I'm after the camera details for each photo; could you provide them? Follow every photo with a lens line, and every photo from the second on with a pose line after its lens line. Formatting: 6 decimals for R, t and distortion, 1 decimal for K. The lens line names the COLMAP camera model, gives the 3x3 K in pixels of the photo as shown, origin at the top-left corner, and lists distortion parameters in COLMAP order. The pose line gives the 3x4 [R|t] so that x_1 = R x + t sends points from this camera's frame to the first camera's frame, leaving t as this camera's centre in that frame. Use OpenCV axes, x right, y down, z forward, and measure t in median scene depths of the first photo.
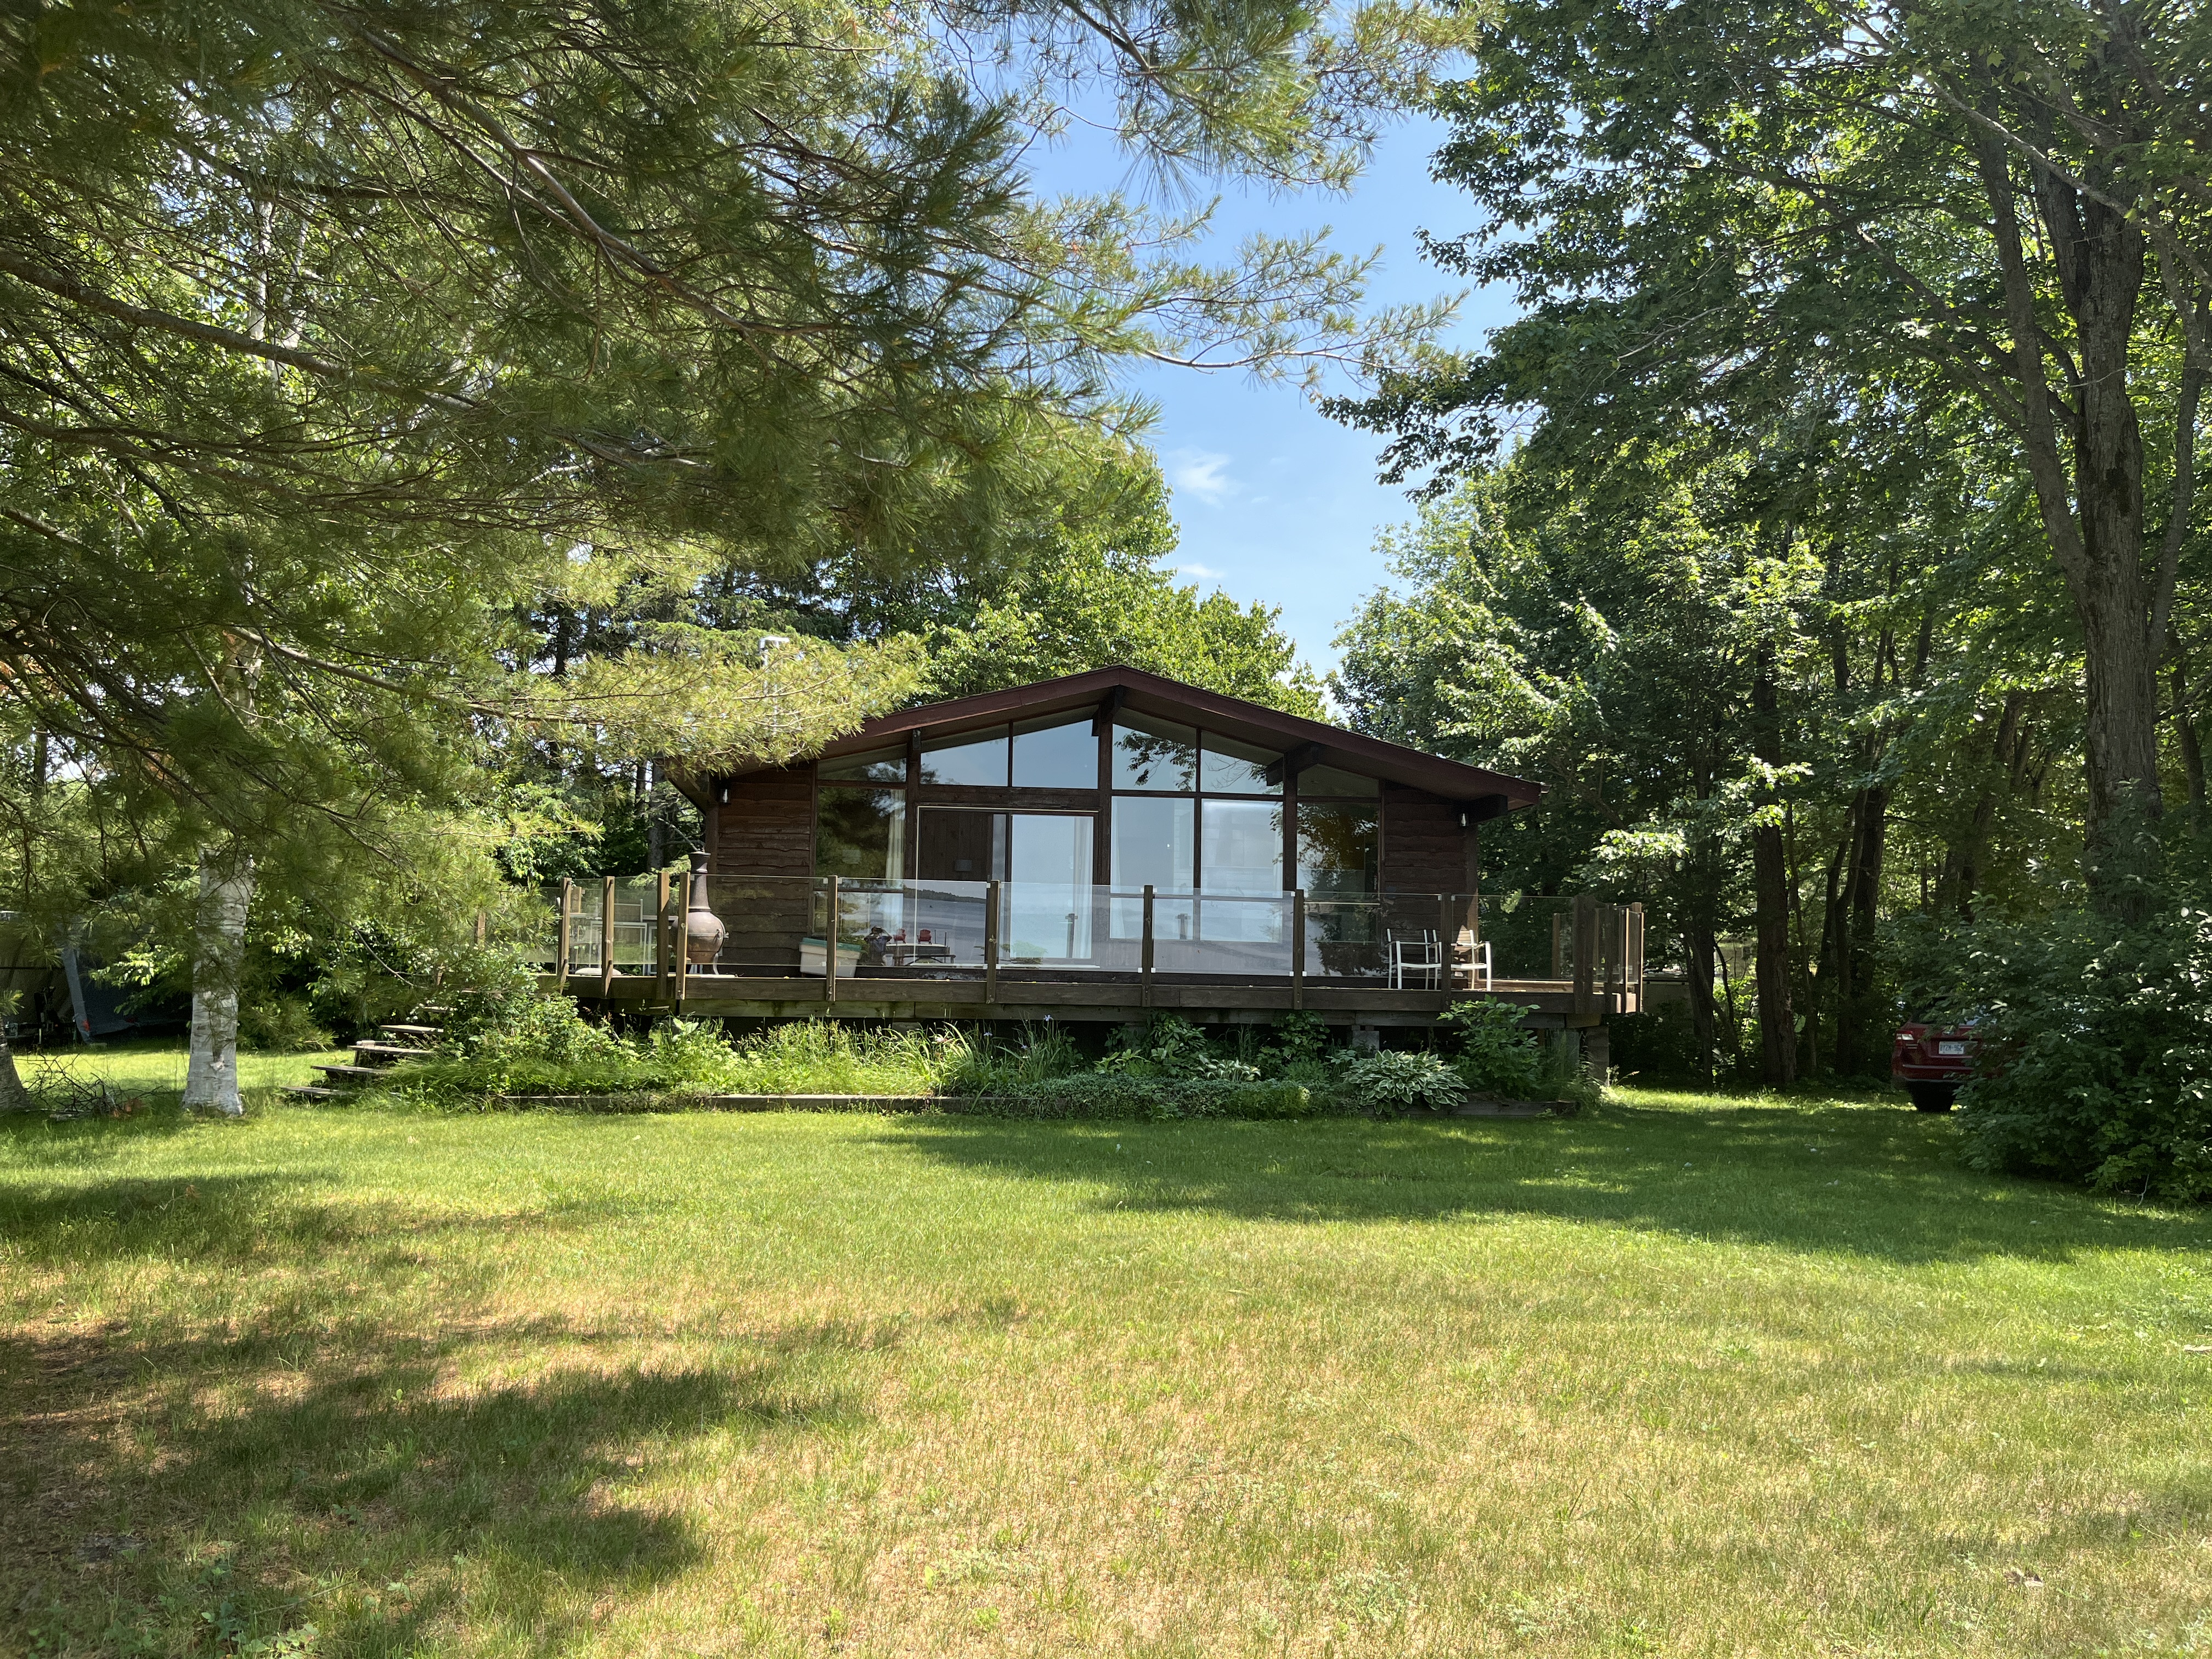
lens RADIAL K [[1608.9, 0, 1146.3], [0, 1608.9, 839.9], [0, 0, 1]] dist [0.049076, -0.064071]
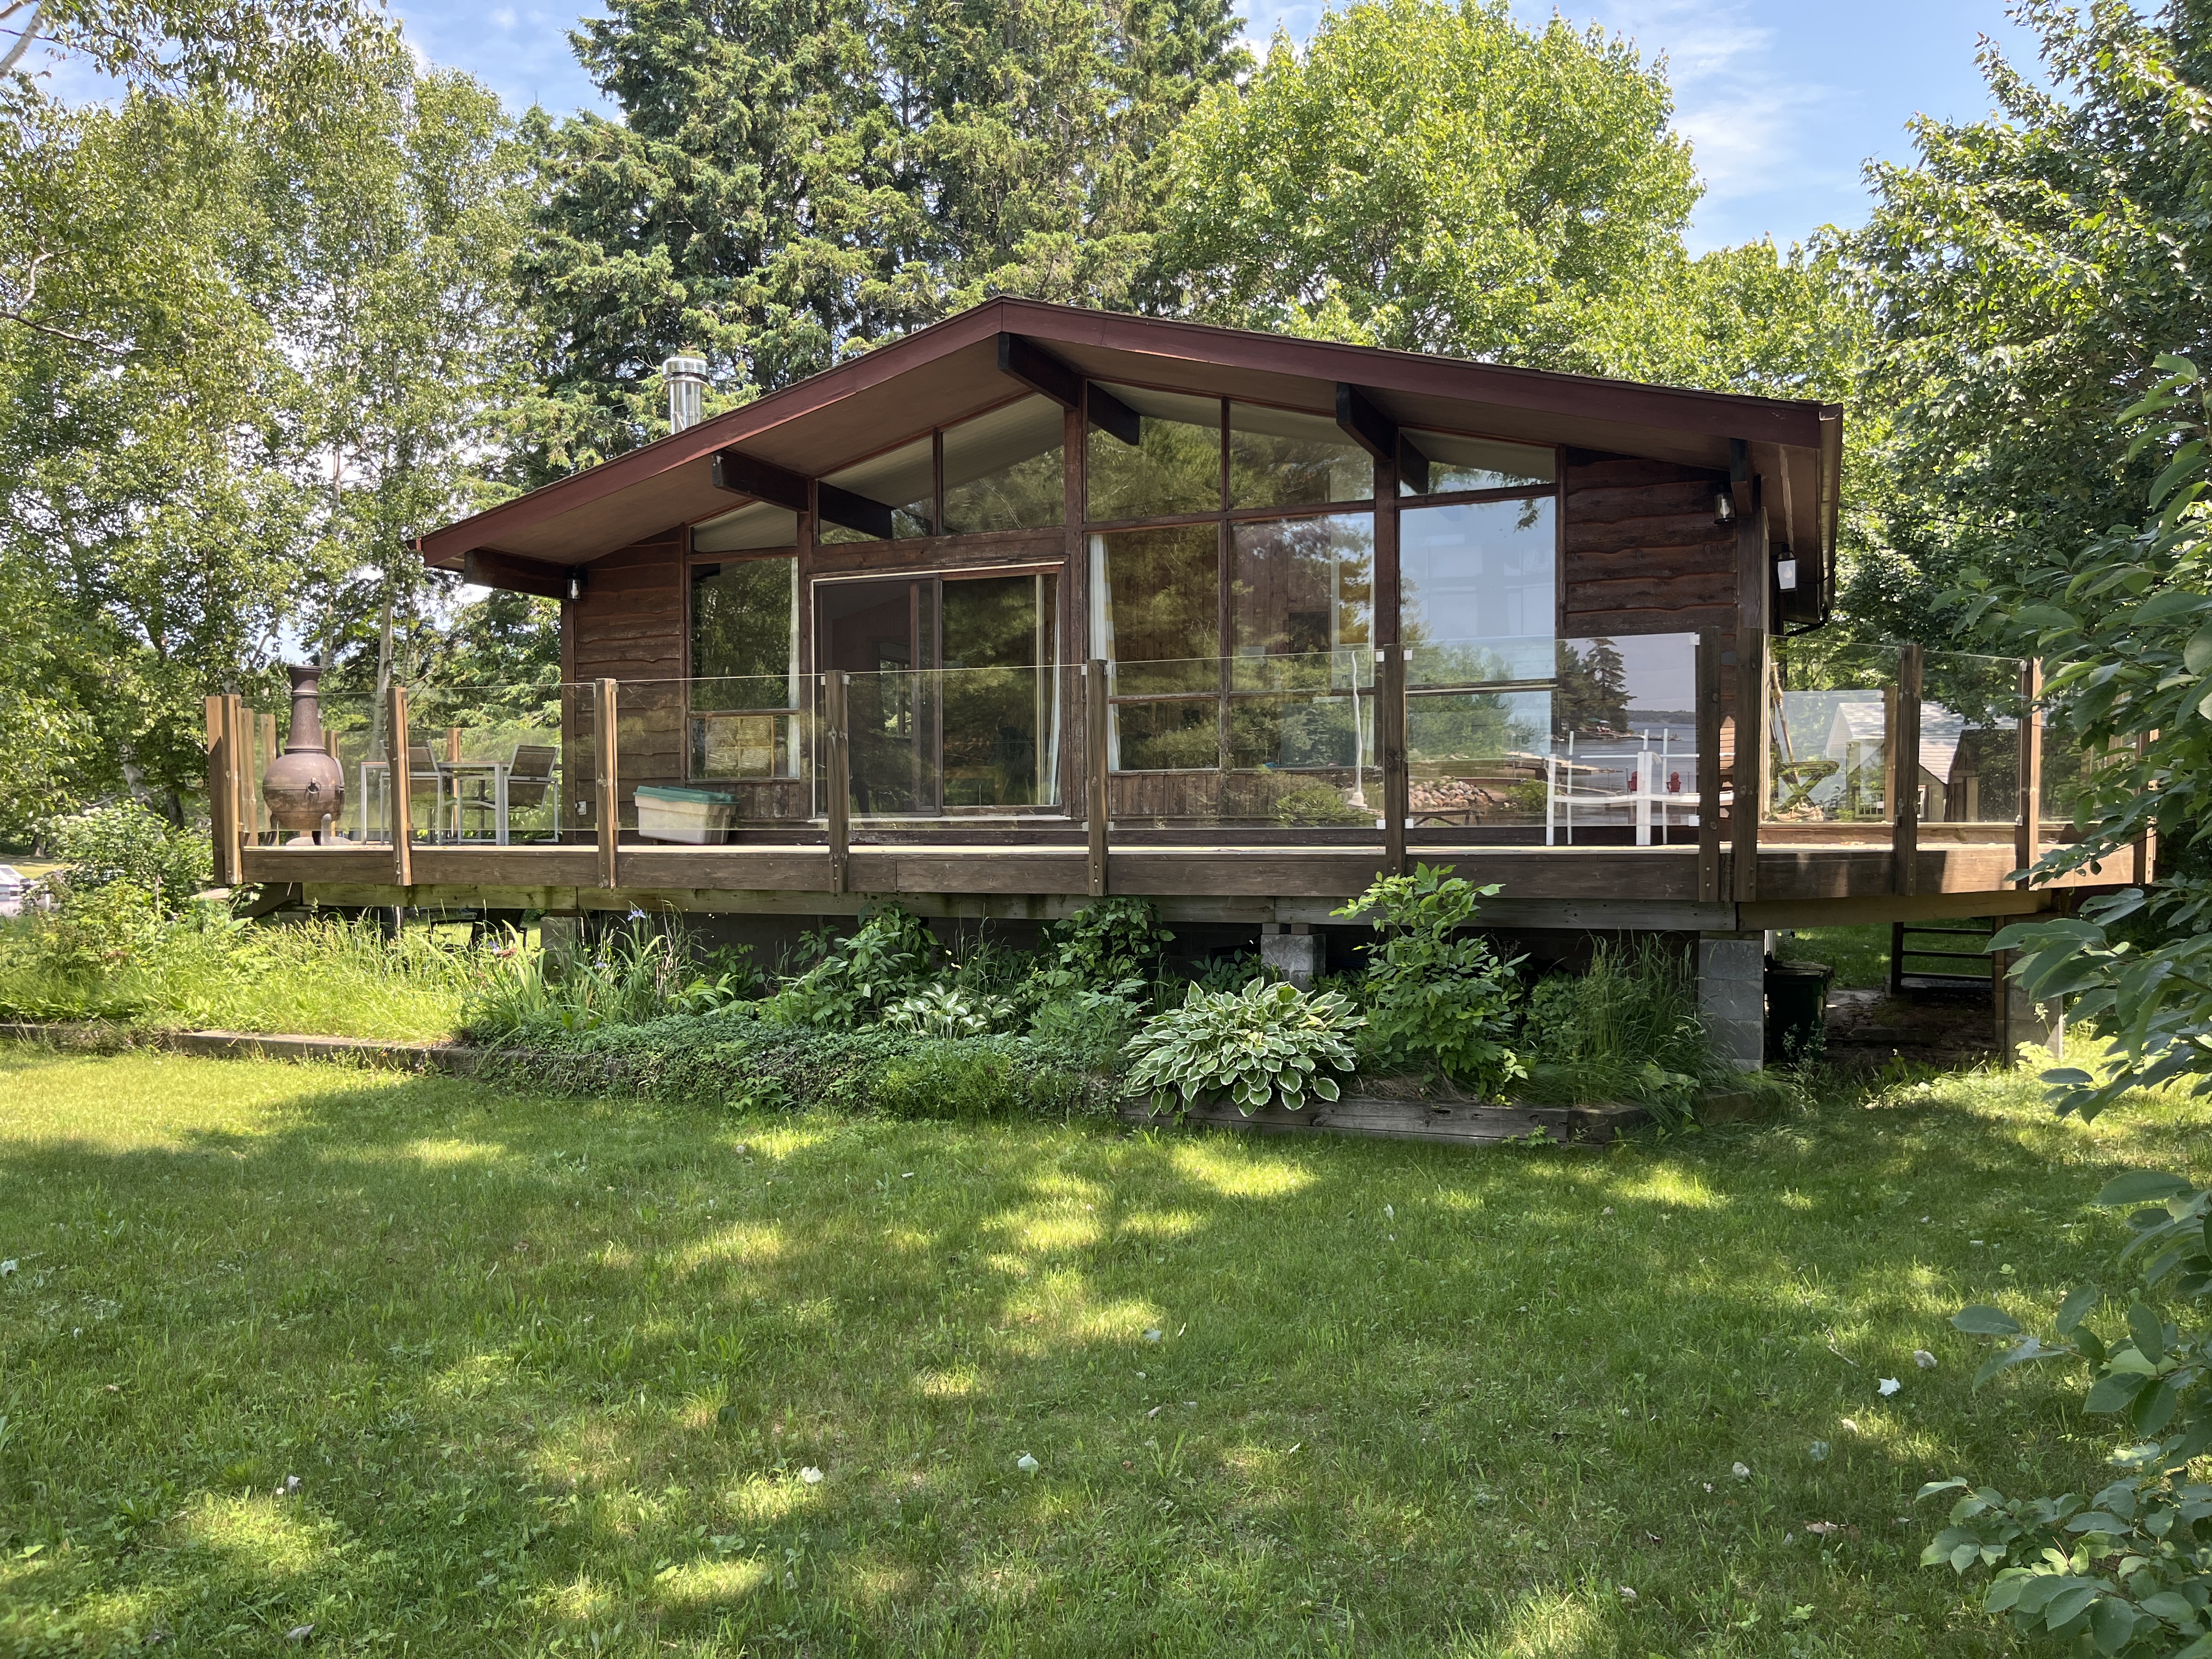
lens RADIAL K [[1675.2, 0, 1110.9], [0, 1675.2, 832.5], [0, 0, 1]] dist [0.038822, -0.005030]
pose [[0.859687, -0.019951, -0.510431, 0.355583], [0.065166, 0.995356, 0.070850, 0.046032], [0.506647, -0.094172, 0.856995, 0.525555]]
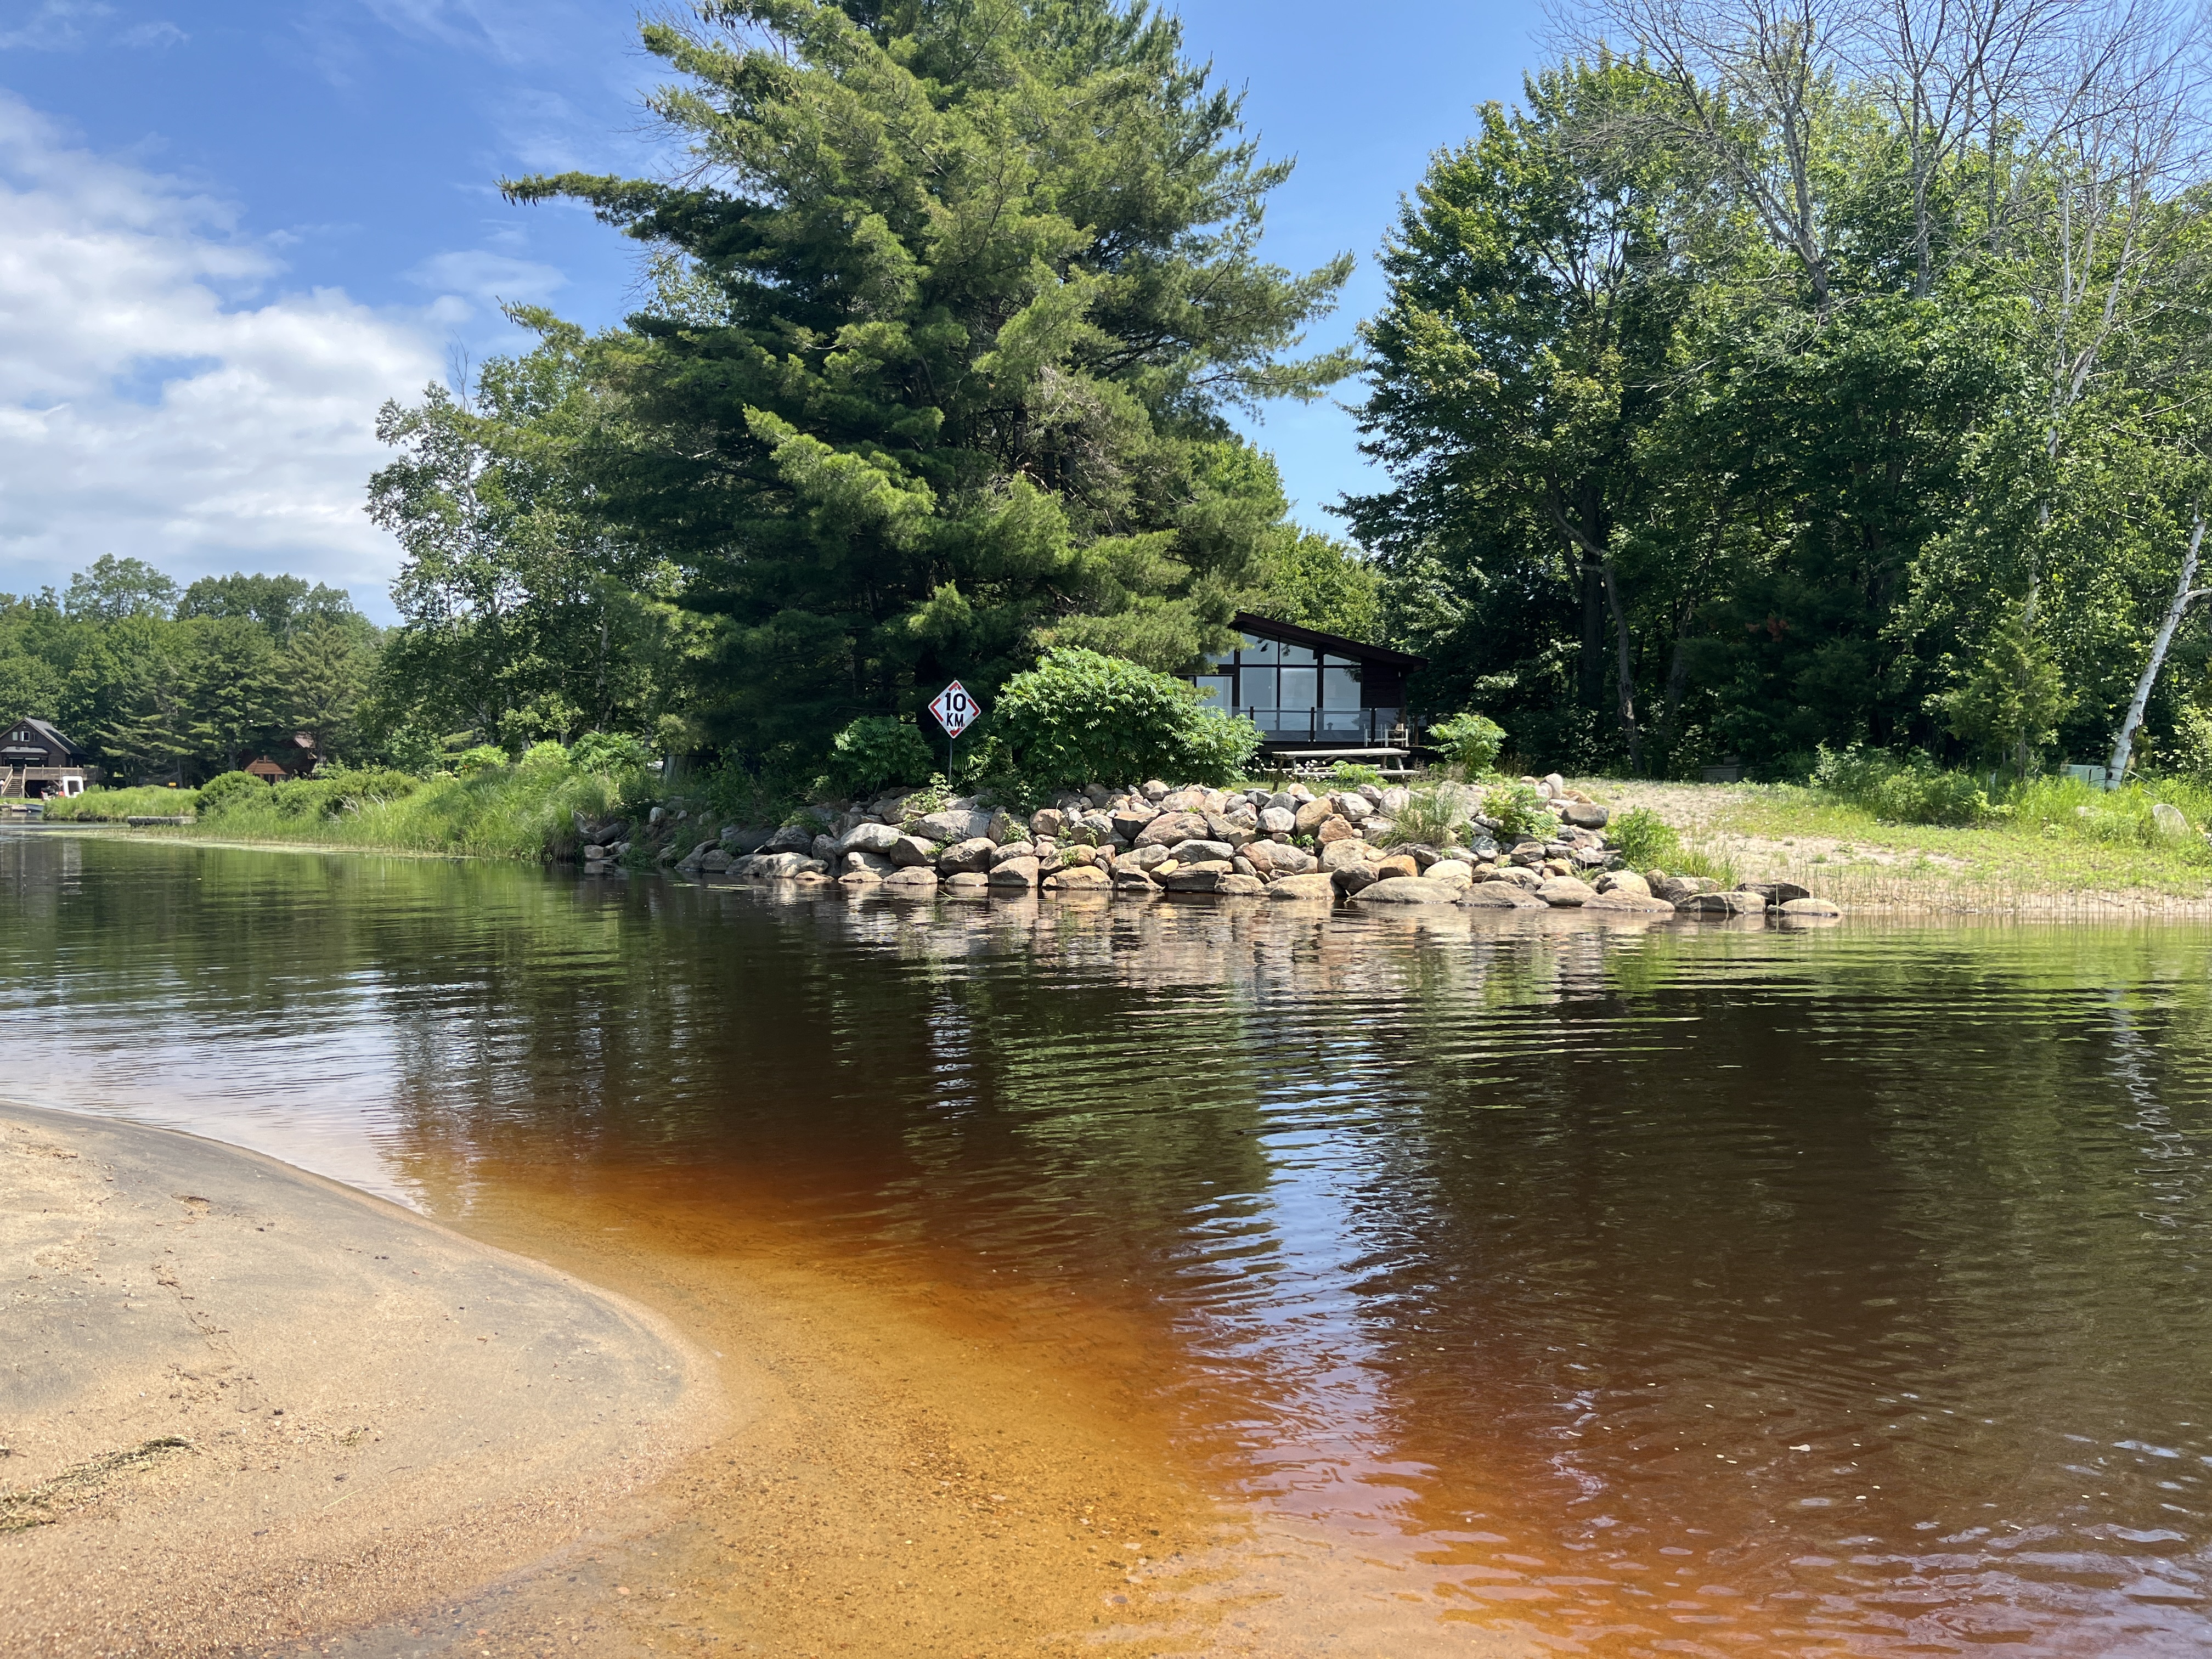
lens RADIAL K [[1664.5, 0, 1118.3], [0, 1664.5, 835.0], [0, 0, 1]] dist [0.059512, -0.090193]
pose [[0.992809, -0.009887, -0.119301, 0.090320], [0.022147, 0.994551, 0.101876, -0.037419], [0.117644, -0.103786, 0.987618, -1.467551]]
